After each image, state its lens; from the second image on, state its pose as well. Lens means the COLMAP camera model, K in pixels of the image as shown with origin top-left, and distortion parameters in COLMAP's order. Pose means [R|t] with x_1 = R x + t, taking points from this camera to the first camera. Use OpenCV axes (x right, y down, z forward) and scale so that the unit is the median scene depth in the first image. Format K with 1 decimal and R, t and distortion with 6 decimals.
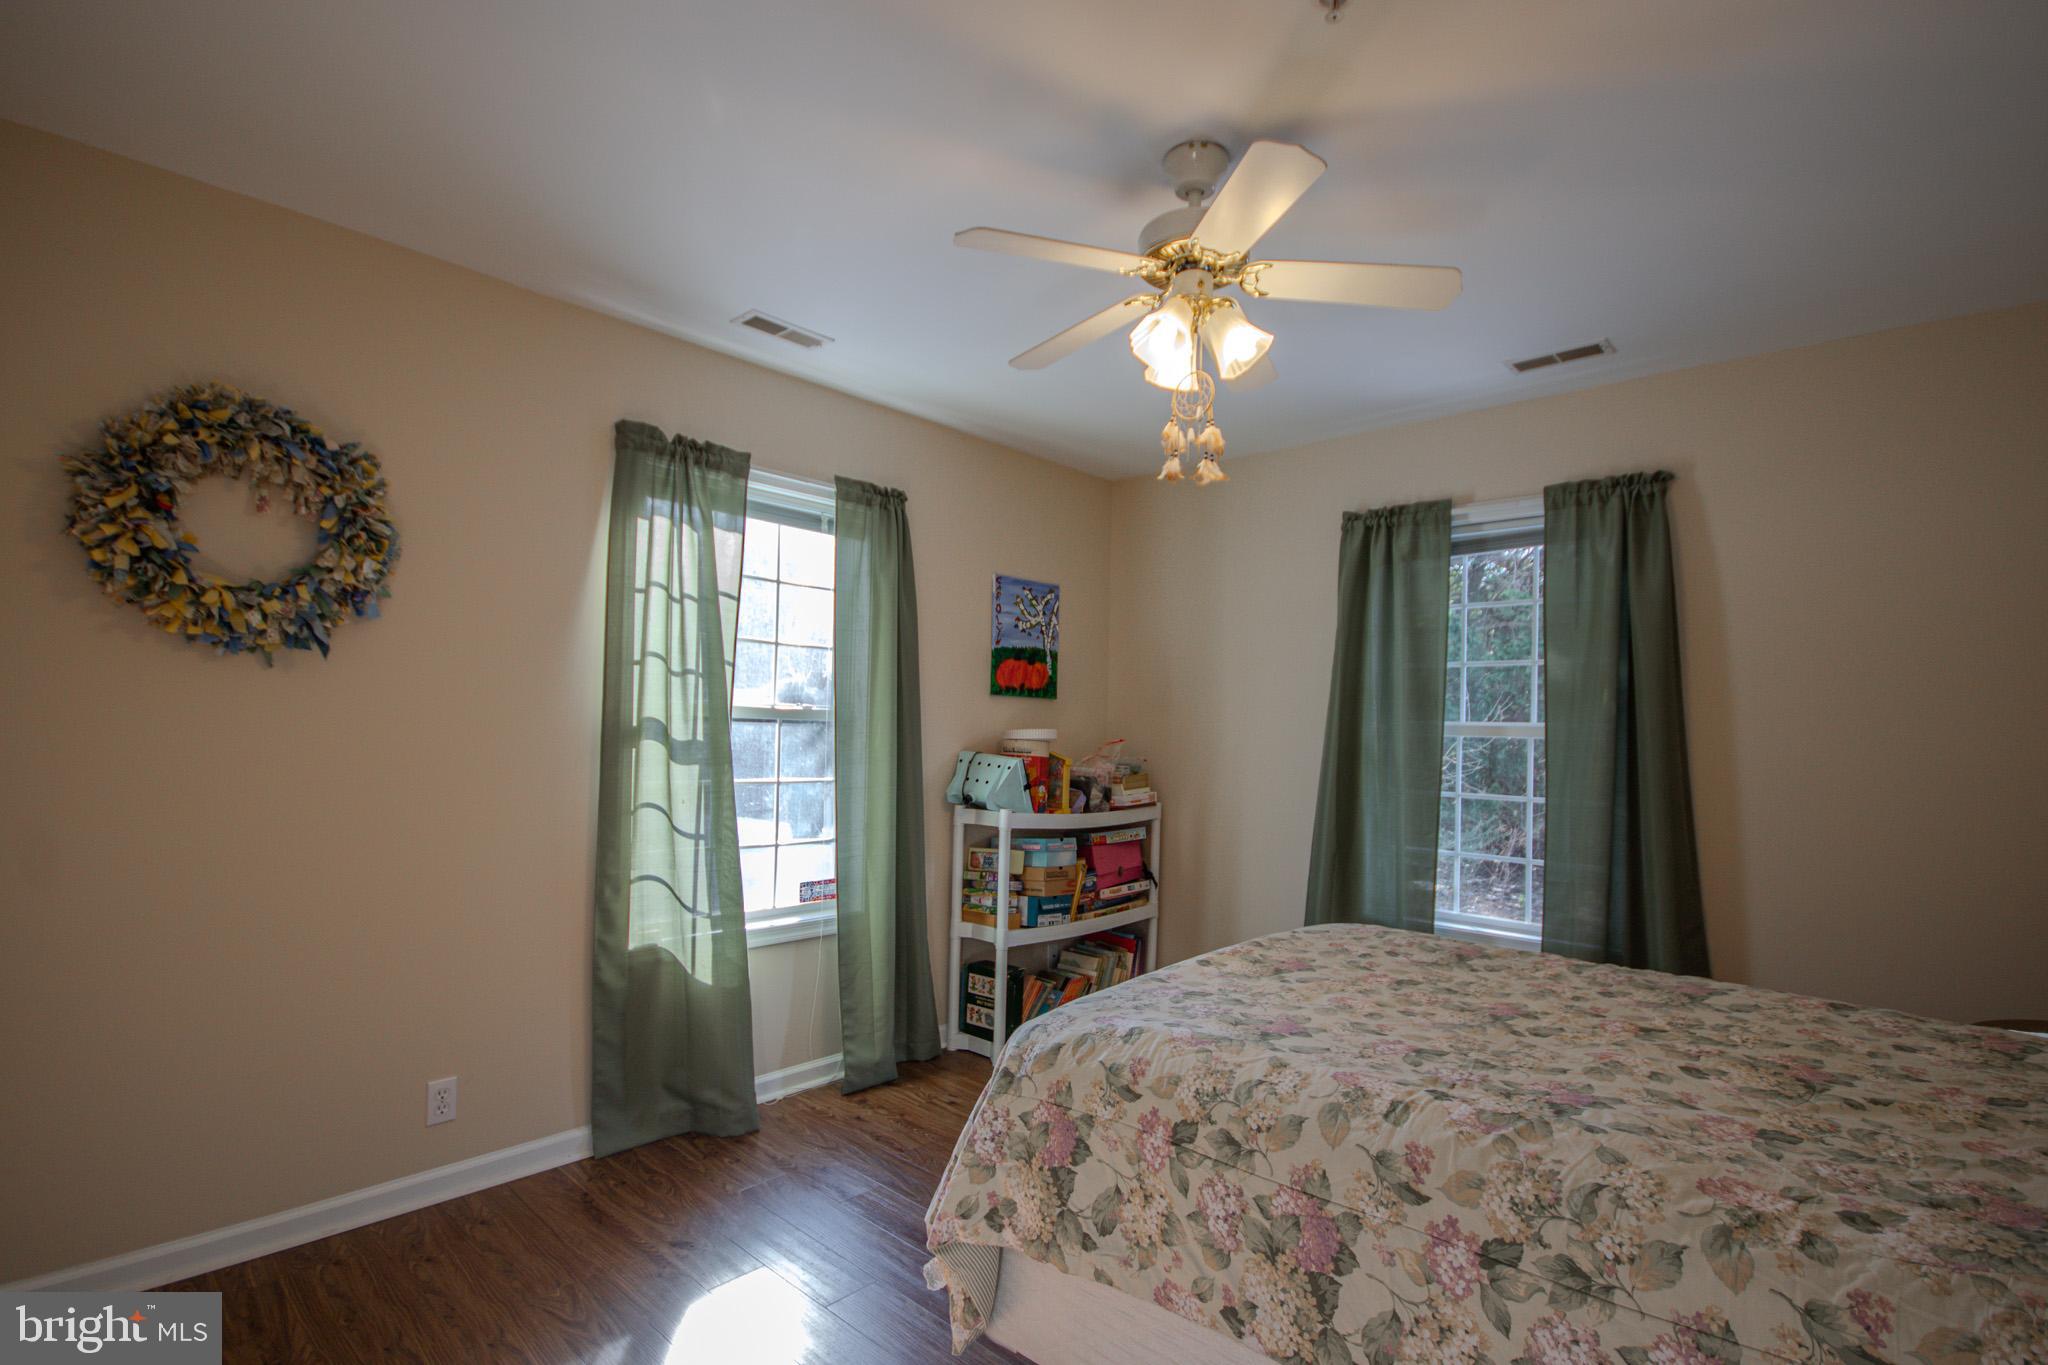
lens RADIAL K [[981.9, 0, 1038.3], [0, 981.9, 711.4], [0, 0, 1]] dist [0.000145, 0.000461]
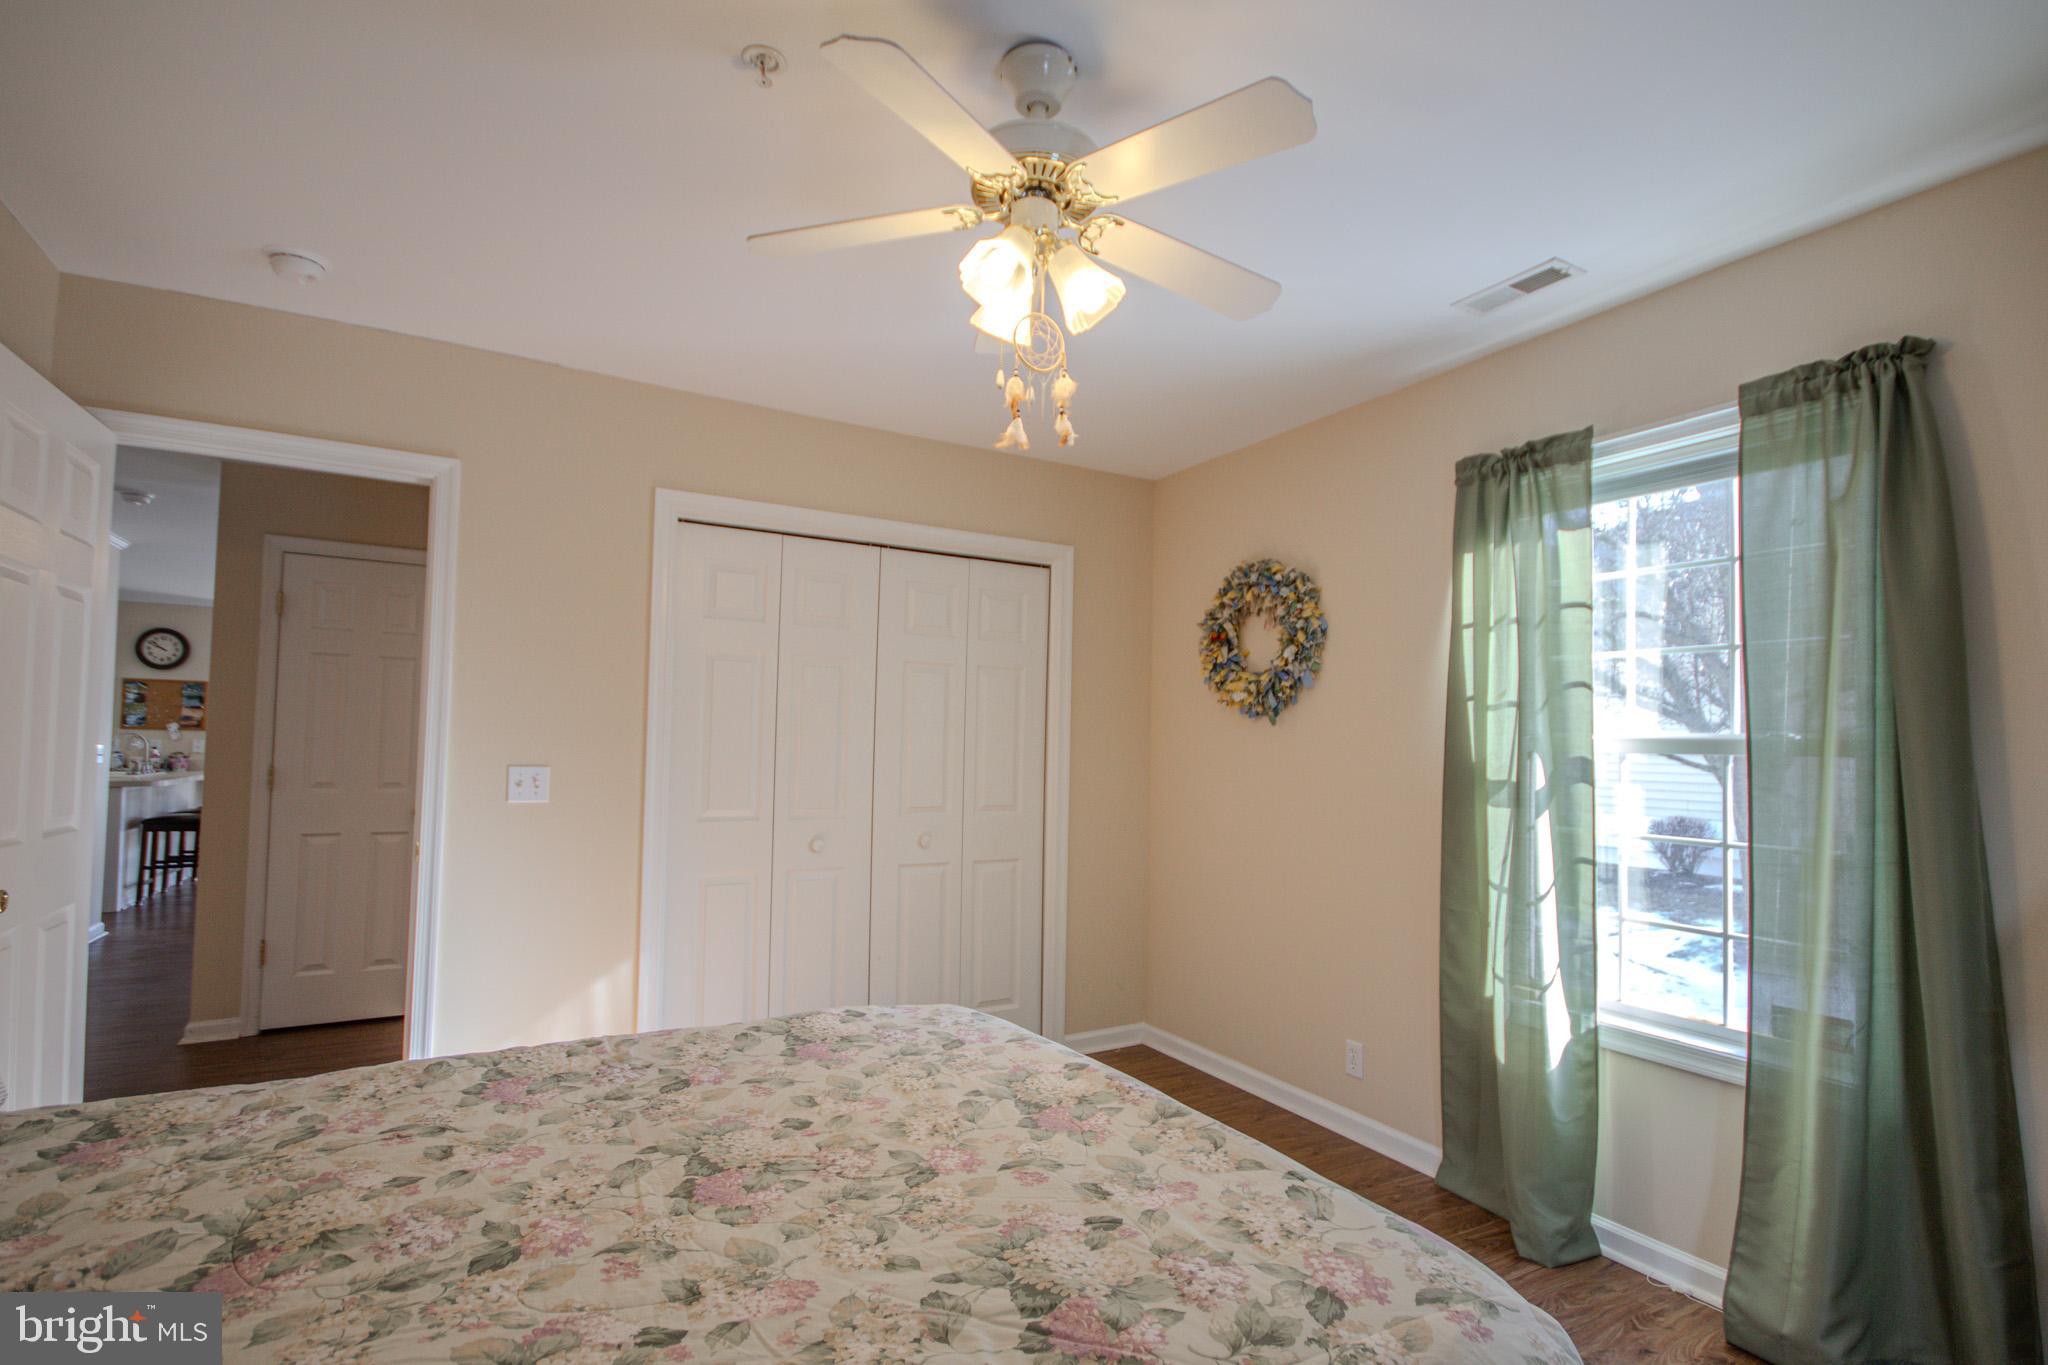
lens RADIAL K [[960.2, 0, 1029.3], [0, 960.2, 710.3], [0, 0, 1]] dist [0.012288, -0.013846]
pose [[-0.310238, -0.065045, -0.948431, 0.664849], [-0.005542, 0.997763, -0.066615, 0.030073], [0.950643, -0.015411, -0.309904, 0.905164]]
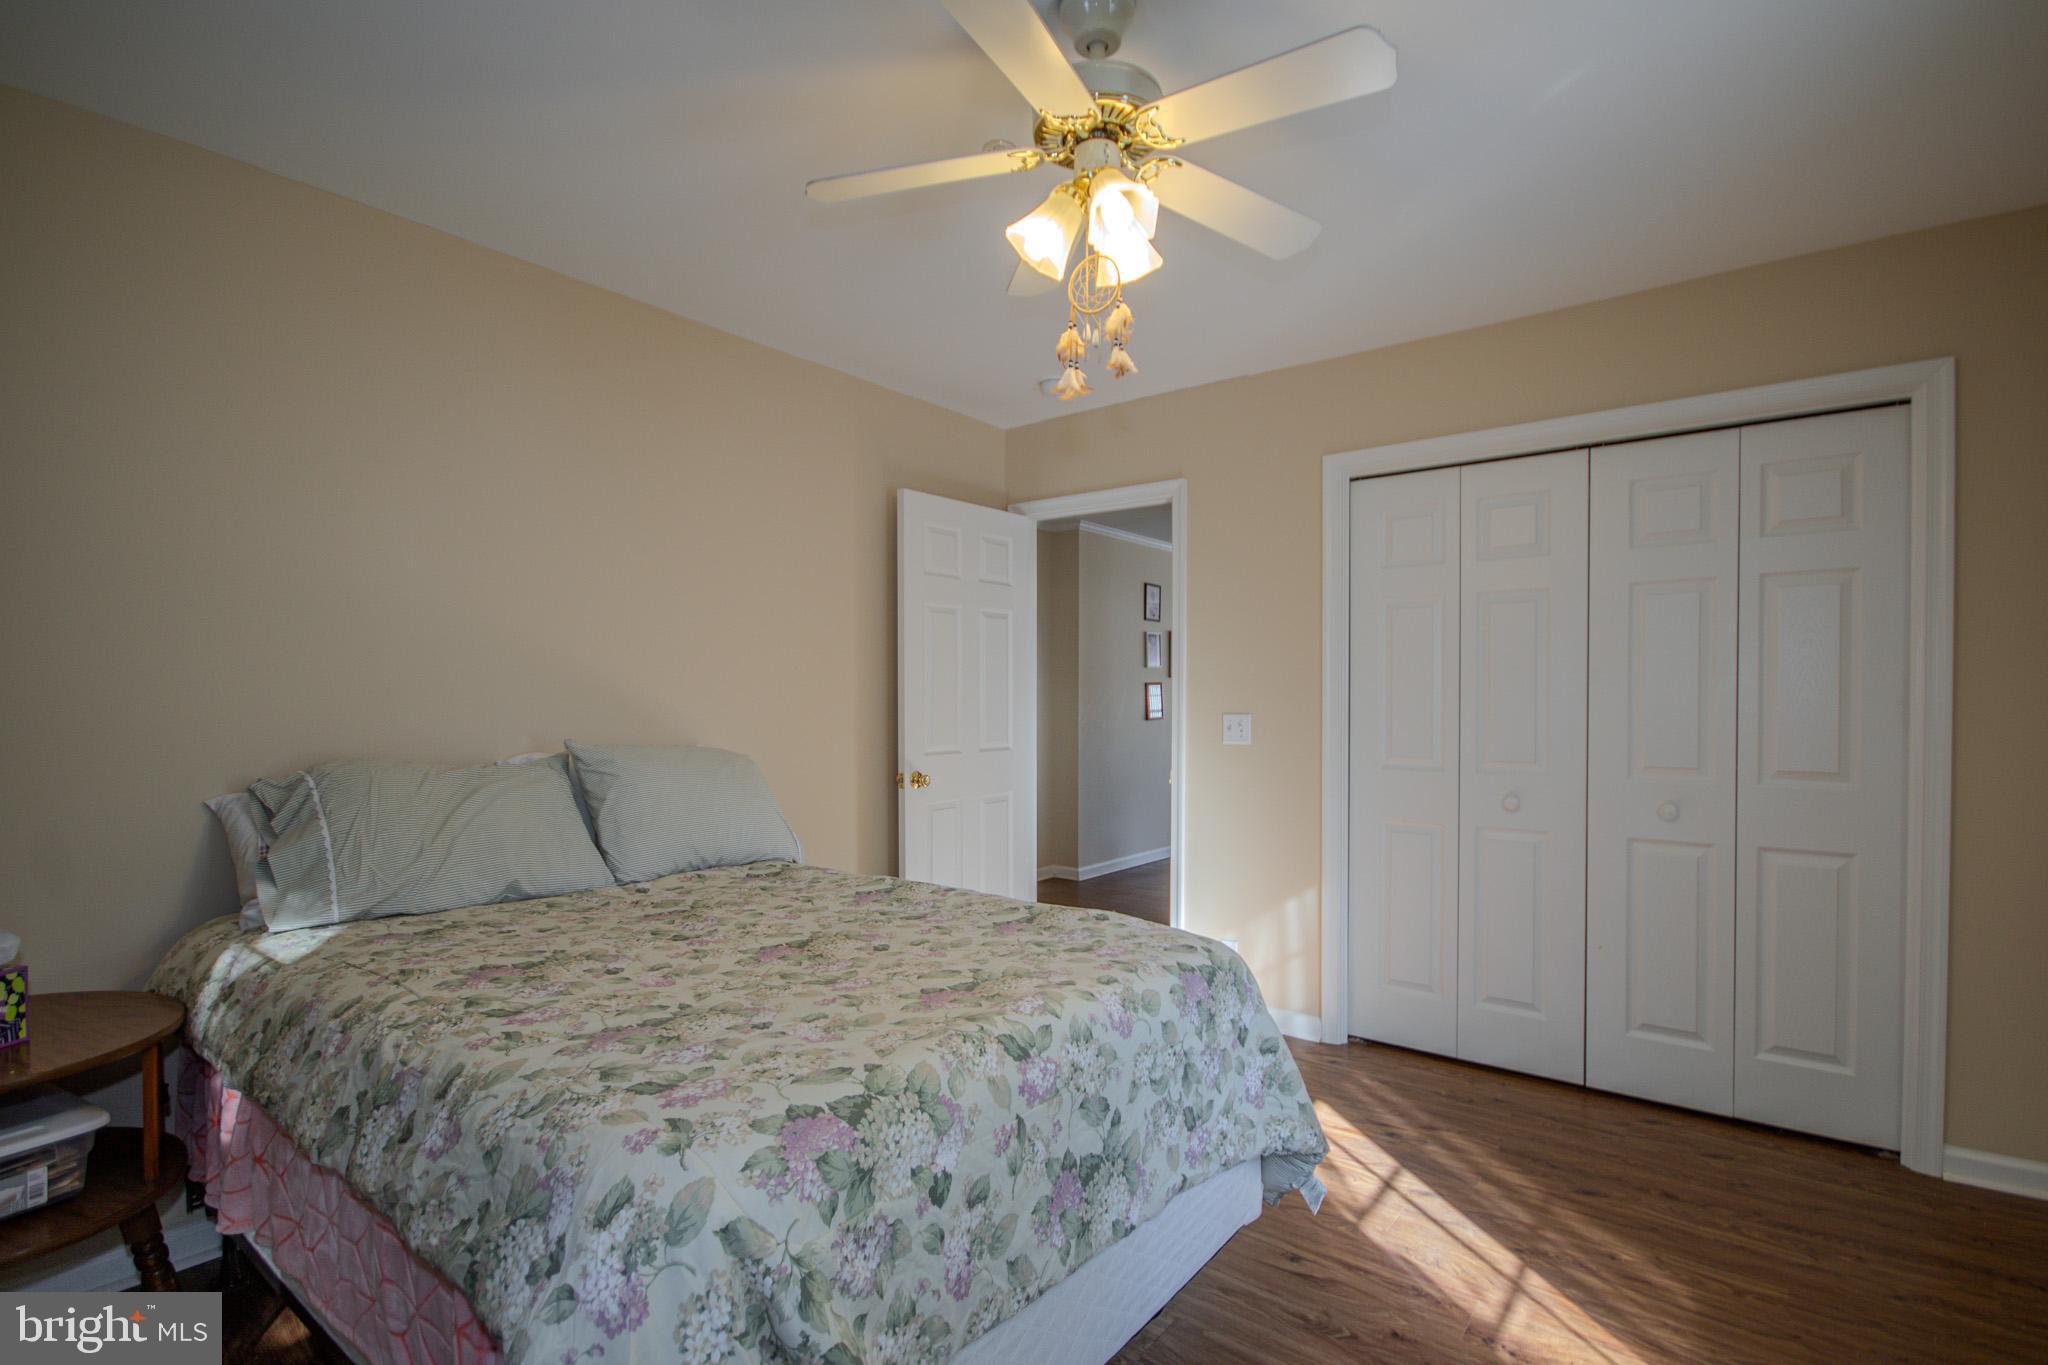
lens RADIAL K [[957.2, 0, 1028.5], [0, 957.2, 709.2], [0, 0, 1]] dist [-0.030078, 0.028379]
pose [[-0.996791, -0.021504, -0.077107, 0.196822], [-0.020653, 0.999717, -0.011821, 0.039015], [0.077339, -0.010191, -0.996953, 1.323741]]
